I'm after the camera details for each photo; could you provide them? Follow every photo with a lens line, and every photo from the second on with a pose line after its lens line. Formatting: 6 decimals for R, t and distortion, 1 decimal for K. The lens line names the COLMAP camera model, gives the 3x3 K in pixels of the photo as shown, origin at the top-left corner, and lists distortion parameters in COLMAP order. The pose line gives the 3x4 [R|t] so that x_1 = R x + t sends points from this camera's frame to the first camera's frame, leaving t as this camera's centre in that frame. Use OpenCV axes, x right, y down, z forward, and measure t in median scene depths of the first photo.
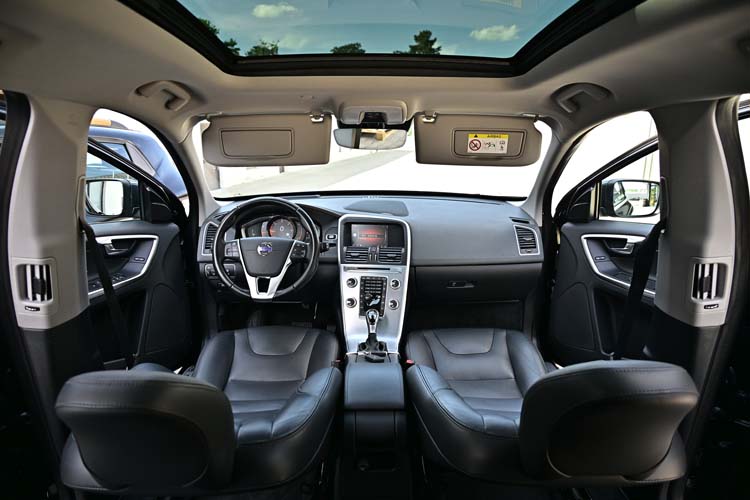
lens RADIAL K [[484.6, 0, 376.5], [0, 484.6, 249.0], [0, 0, 1]] dist [-0.013137, 0.005886]
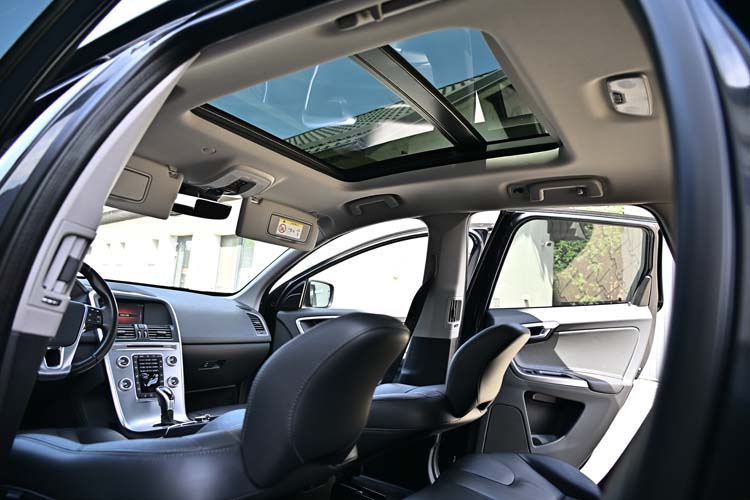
lens RADIAL K [[484.6, 0, 378.3], [0, 484.6, 248.7], [0, 0, 1]] dist [-0.013137, 0.005886]
pose [[0.548932, 0.153543, 0.821643, -0.547637], [0.112920, 0.960350, -0.254905, 0.147388], [-0.828204, 0.232706, 0.509829, 0.133135]]
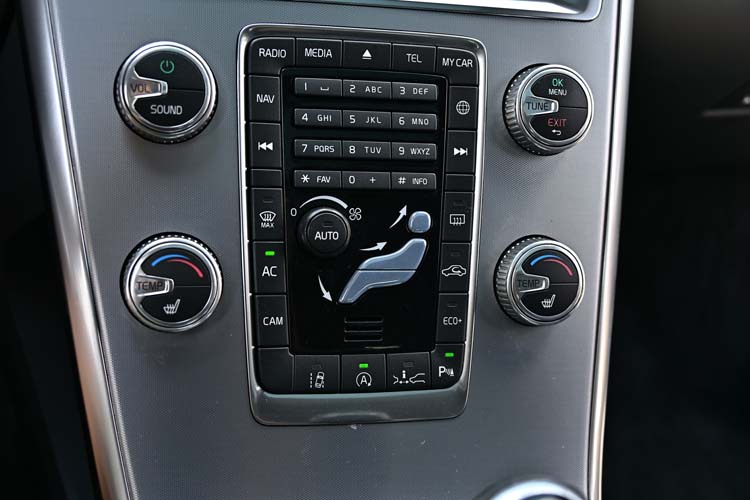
lens RADIAL K [[942.0, 0, 372.9], [0, 942.0, 248.8], [0, 0, 1]] dist [-0.041038, 0.000000]
pose [[0.926447, -0.064262, 0.370898, -0.088198], [-0.053229, 0.953054, 0.298084, 0.038650], [-0.372642, -0.295902, 0.879534, 0.800777]]
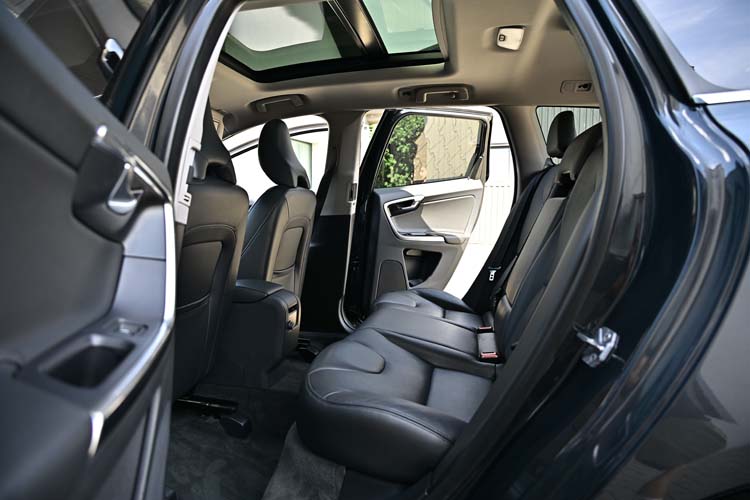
lens RADIAL K [[484.6, 0, 378.0], [0, 484.6, 248.2], [0, 0, 1]] dist [-0.013137, 0.005886]
pose [[0.199779, -0.085000, 0.976147, -0.829179], [0.225966, 0.973374, 0.038512, 0.140509], [-0.953430, 0.212882, 0.213666, 0.243483]]
